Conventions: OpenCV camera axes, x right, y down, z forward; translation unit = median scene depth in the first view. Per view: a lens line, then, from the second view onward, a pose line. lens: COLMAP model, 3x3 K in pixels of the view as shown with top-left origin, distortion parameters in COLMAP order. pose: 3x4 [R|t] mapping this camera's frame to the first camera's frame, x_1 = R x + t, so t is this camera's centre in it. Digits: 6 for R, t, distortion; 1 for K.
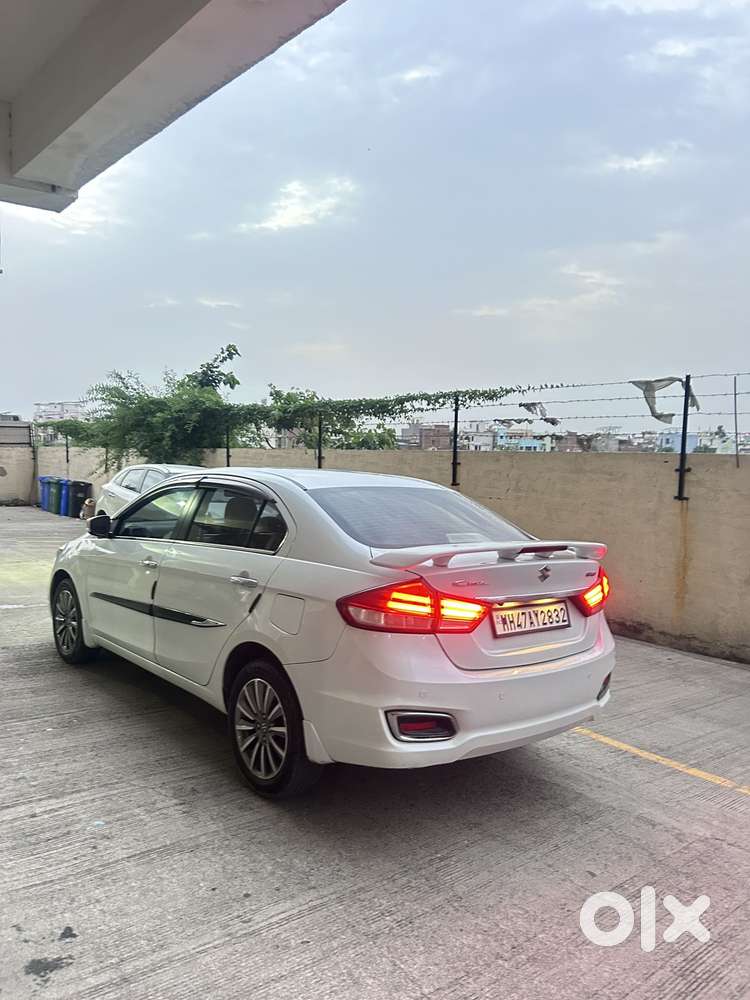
lens RADIAL K [[761.8, 0, 375.0], [0, 761.8, 500.0], [0, 0, 1]] dist [0.015287, -0.003446]
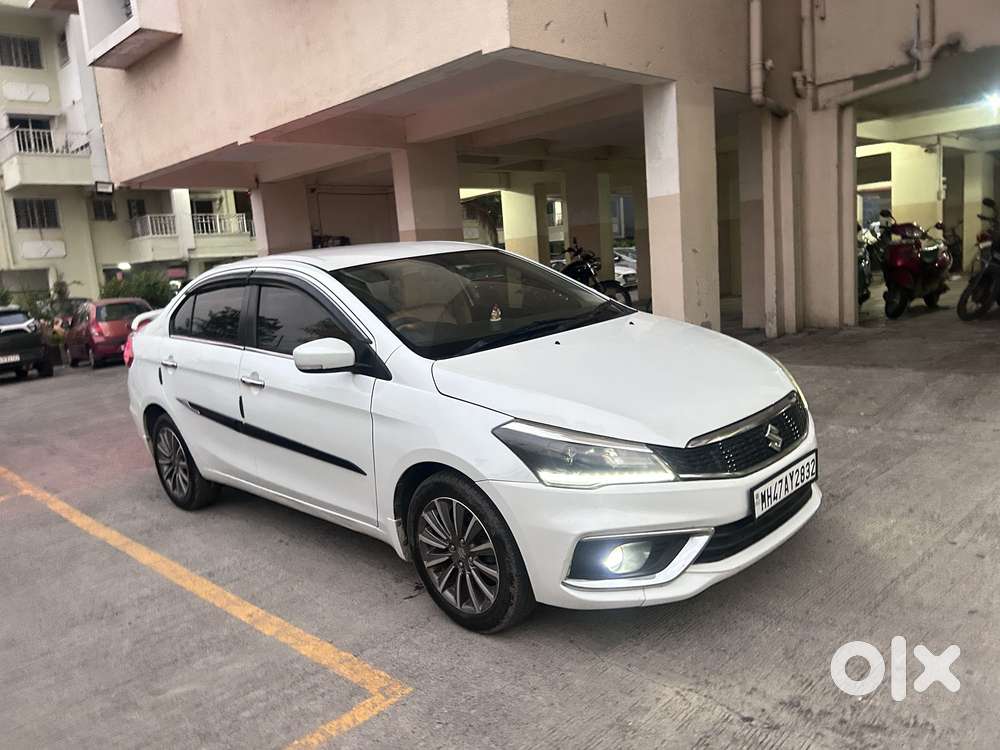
lens RADIAL K [[751.4, 0, 502.0], [0, 751.4, 374.2], [0, 0, 1]] dist [0.061422, -0.066104]
pose [[-0.994288, 0.075710, -0.075229, -0.281415], [0.058363, 0.975813, 0.210674, -0.101548], [0.089359, 0.205080, -0.974657, 2.714175]]
